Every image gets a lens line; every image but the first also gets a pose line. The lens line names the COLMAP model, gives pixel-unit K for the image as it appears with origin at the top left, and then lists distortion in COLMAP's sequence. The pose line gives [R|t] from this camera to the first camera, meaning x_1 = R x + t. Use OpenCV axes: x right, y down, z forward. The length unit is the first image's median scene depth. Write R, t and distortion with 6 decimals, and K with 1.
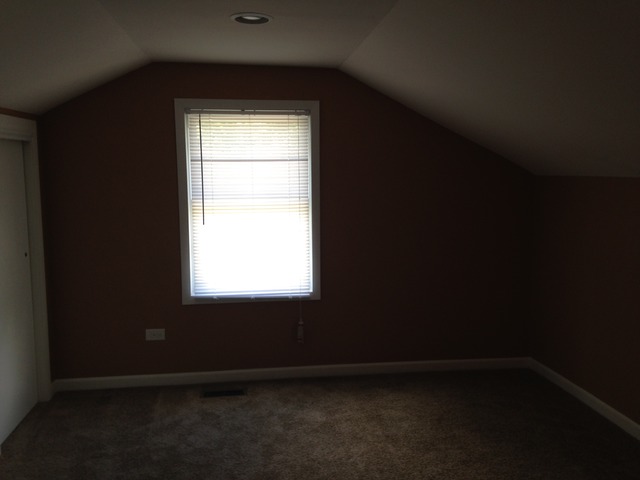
lens RADIAL K [[575.3, 0, 320.0], [0, 575.3, 240.0], [0, 0, 1]] dist [0.181045, -0.285818]
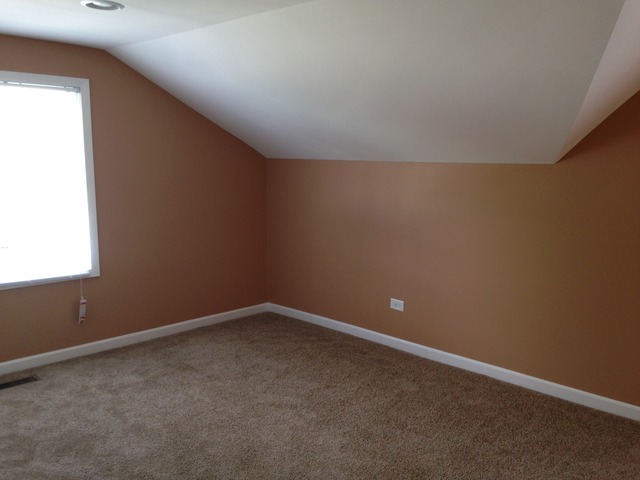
lens RADIAL K [[575.3, 0, 320.0], [0, 575.3, 240.0], [0, 0, 1]] dist [0.181045, -0.285818]
pose [[0.794531, -0.073624, 0.602744, -0.344122], [0.055401, 0.997272, 0.048787, 0.011883], [-0.604691, -0.005370, 0.796442, -0.066102]]
